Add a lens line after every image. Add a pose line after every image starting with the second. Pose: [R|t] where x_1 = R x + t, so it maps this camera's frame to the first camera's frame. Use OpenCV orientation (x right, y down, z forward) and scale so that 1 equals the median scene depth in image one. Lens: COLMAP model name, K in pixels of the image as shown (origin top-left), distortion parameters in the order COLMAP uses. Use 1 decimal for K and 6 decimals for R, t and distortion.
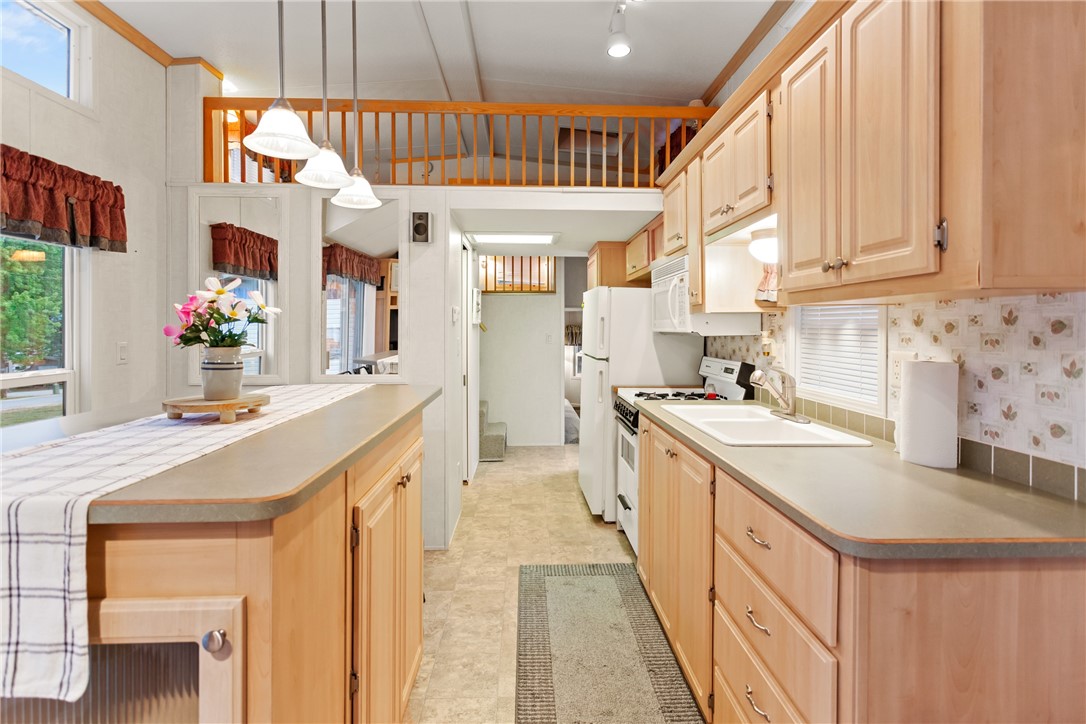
lens RADIAL K [[523.1, 0, 542.9], [0, 523.1, 325.5], [0, 0, 1]] dist [0.001910, 0.000507]
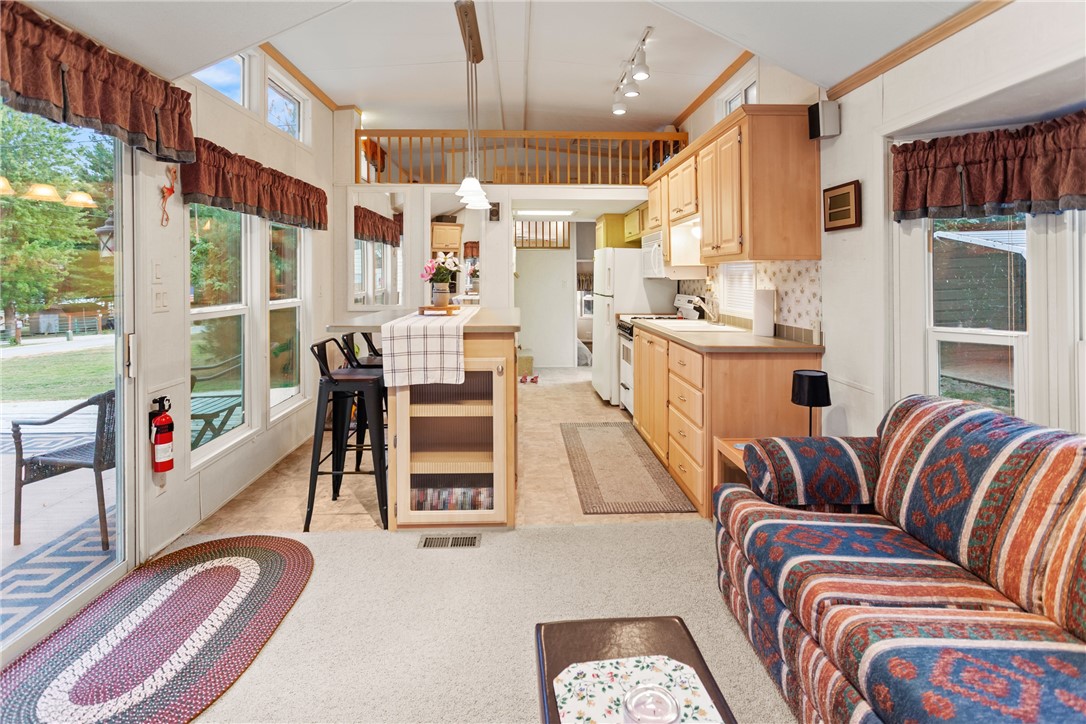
lens RADIAL K [[539.6, 0, 520.0], [0, 539.6, 253.2], [0, 0, 1]] dist [0.000906, 0.000211]
pose [[0.999428, -0.001786, -0.033765, -0.109633], [0.000477, 0.999249, -0.038754, 0.002141], [0.033808, 0.038716, 0.998678, -0.683803]]
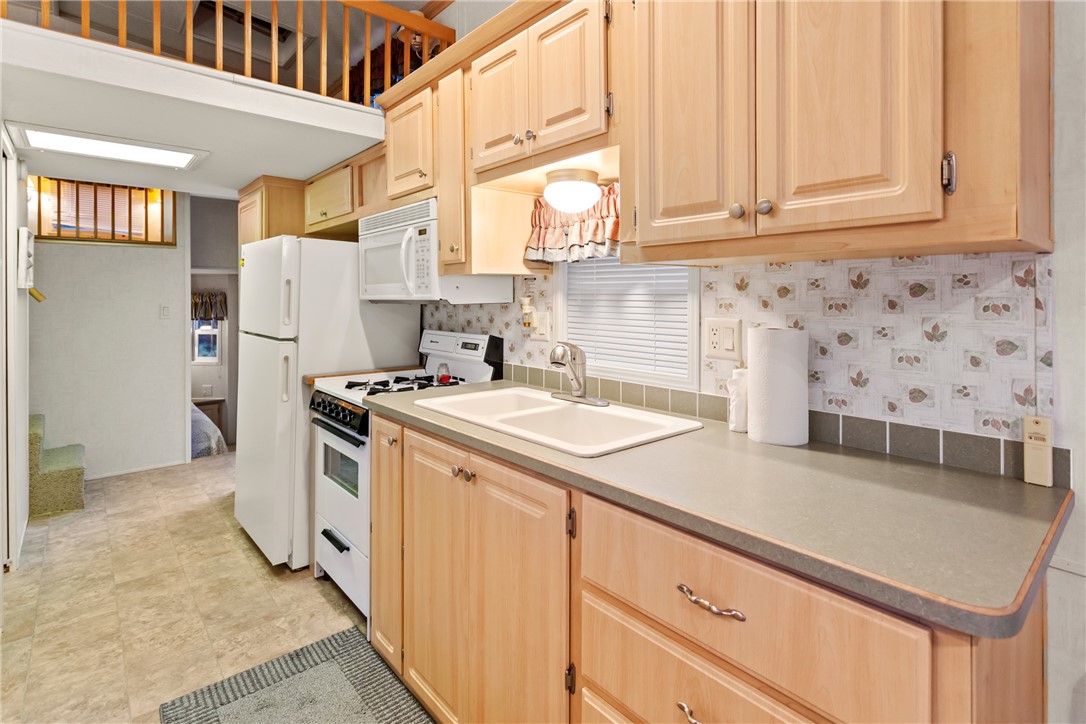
lens RADIAL K [[536.0, 0, 543.9], [0, 536.0, 295.7], [0, 0, 1]] dist [0.000672, 0.000083]
pose [[0.778814, -0.000443, 0.627255, -0.085415], [-0.001040, 0.999997, 0.001998, 0.005017], [-0.627254, -0.002208, 0.778812, 0.277379]]
